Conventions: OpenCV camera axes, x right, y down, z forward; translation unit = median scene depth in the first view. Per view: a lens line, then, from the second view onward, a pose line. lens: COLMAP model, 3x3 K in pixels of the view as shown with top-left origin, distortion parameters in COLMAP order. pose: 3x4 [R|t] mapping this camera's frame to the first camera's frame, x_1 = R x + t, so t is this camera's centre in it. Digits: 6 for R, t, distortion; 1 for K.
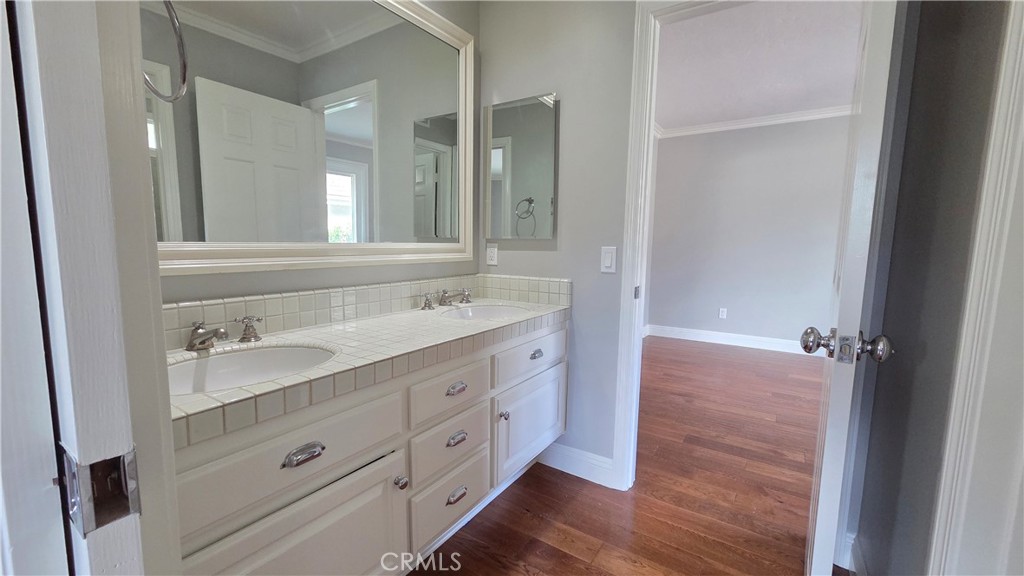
lens RADIAL K [[419.9, 0, 511.0], [0, 419.9, 290.1], [0, 0, 1]] dist [0.000446, -0.000933]
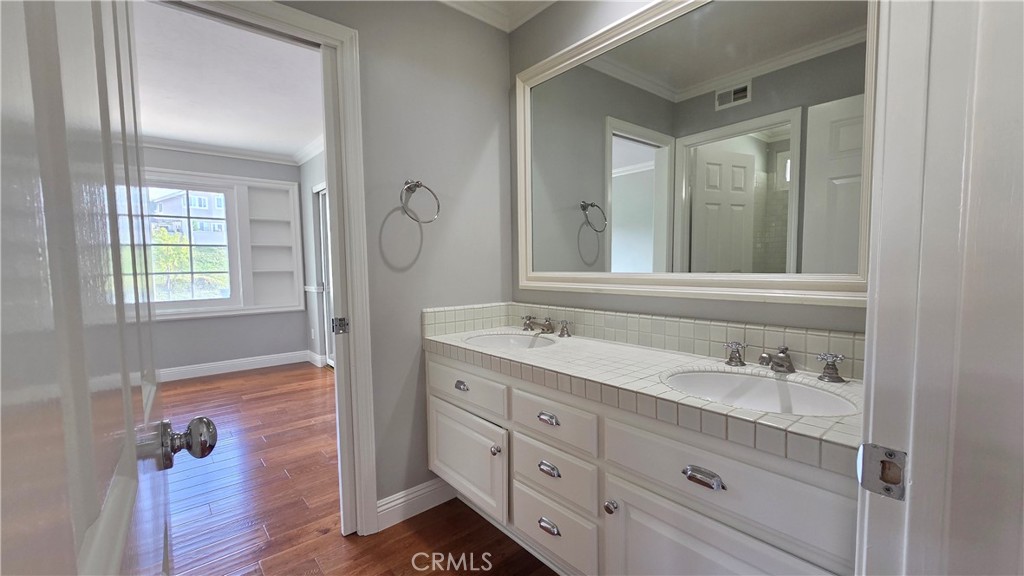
lens RADIAL K [[419.9, 0, 511.0], [0, 419.9, 290.1], [0, 0, 1]] dist [0.000446, -0.000933]
pose [[-0.256883, 0.040923, -0.965576, 0.779776], [-0.108501, 0.991565, 0.070890, -0.117459], [0.960332, 0.122977, -0.250276, 1.030625]]
